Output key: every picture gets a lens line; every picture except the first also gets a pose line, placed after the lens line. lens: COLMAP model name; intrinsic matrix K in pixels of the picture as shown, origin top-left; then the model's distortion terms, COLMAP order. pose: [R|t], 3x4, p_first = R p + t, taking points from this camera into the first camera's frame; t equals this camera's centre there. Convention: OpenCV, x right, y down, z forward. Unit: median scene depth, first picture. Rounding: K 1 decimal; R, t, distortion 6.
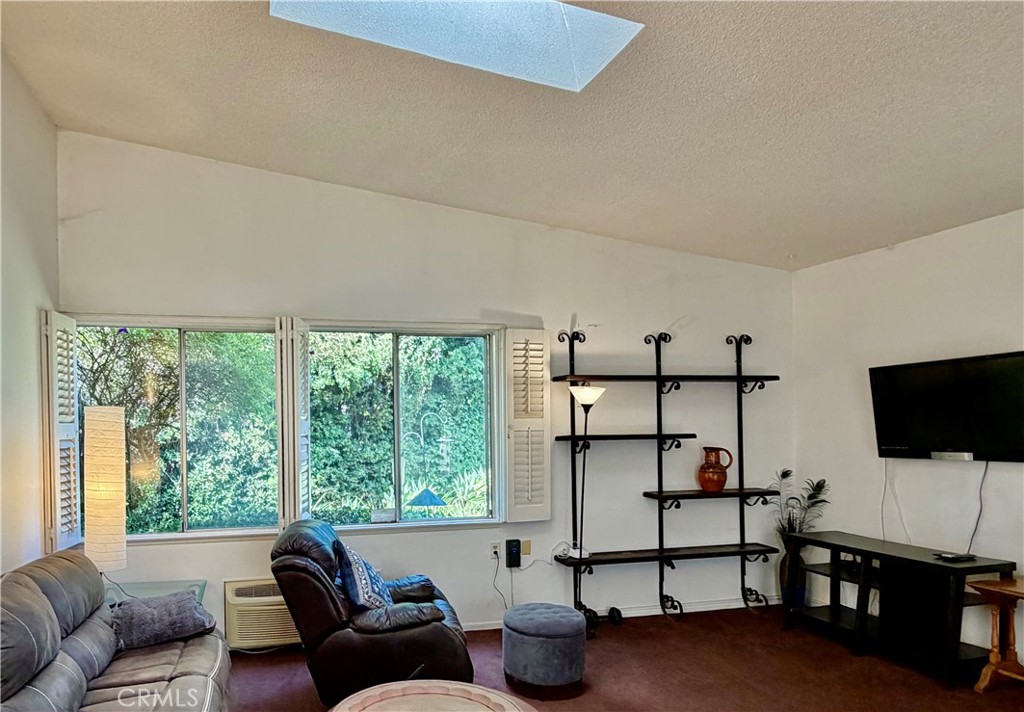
lens RADIAL K [[651.9, 0, 406.0], [0, 651.9, 427.1], [0, 0, 1]] dist [-0.001773, 0.000540]
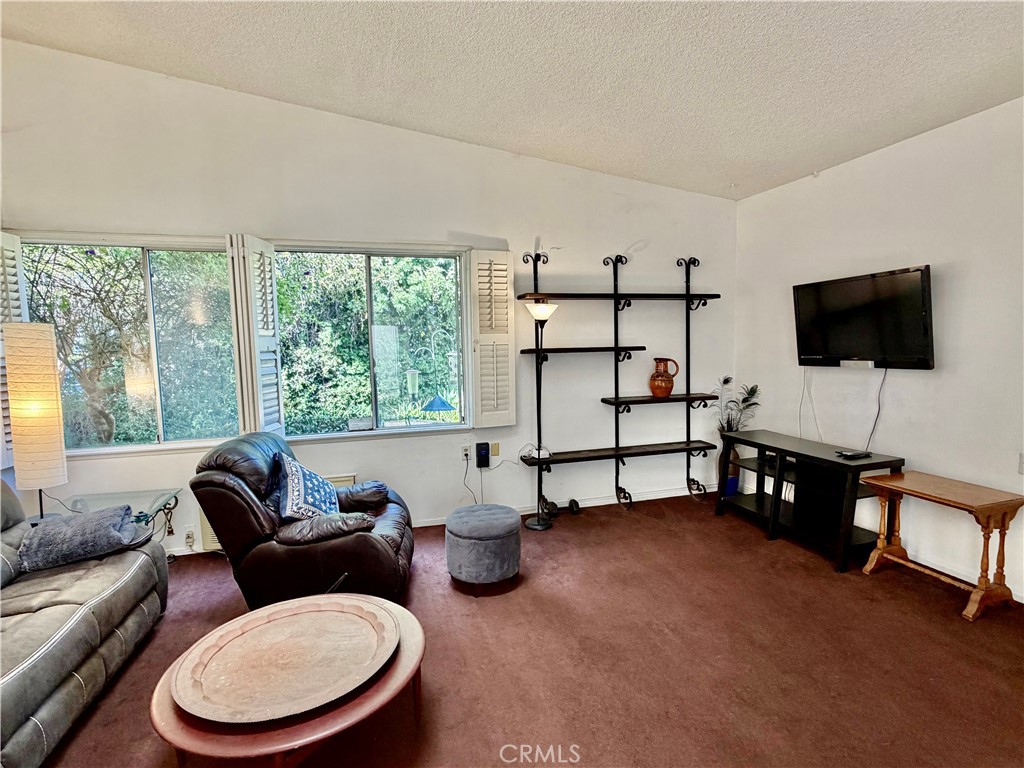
lens RADIAL K [[503.8, 0, 512.3], [0, 503.8, 384.4], [0, 0, 1]] dist [-0.000967, 0.000365]
pose [[0.998098, -0.013317, 0.060194, 0.165006], [0.008460, 0.996739, 0.080242, 0.004110], [-0.061067, -0.079580, 0.994956, 0.147010]]
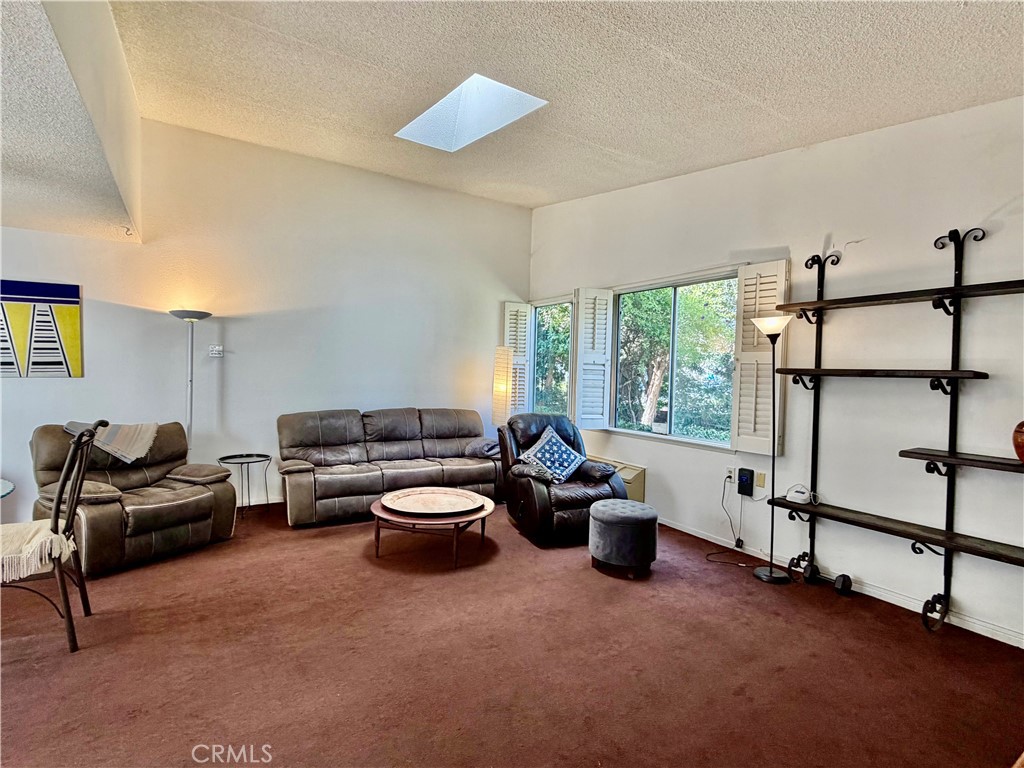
lens RADIAL K [[501.4, 0, 510.9], [0, 501.4, 382.3], [0, 0, 1]] dist [-0.004508, -0.000254]
pose [[0.330124, 0.039879, -0.943095, 0.788224], [-0.036977, 0.998887, 0.029294, 0.025450], [0.943213, 0.025202, 0.331231, 0.377675]]
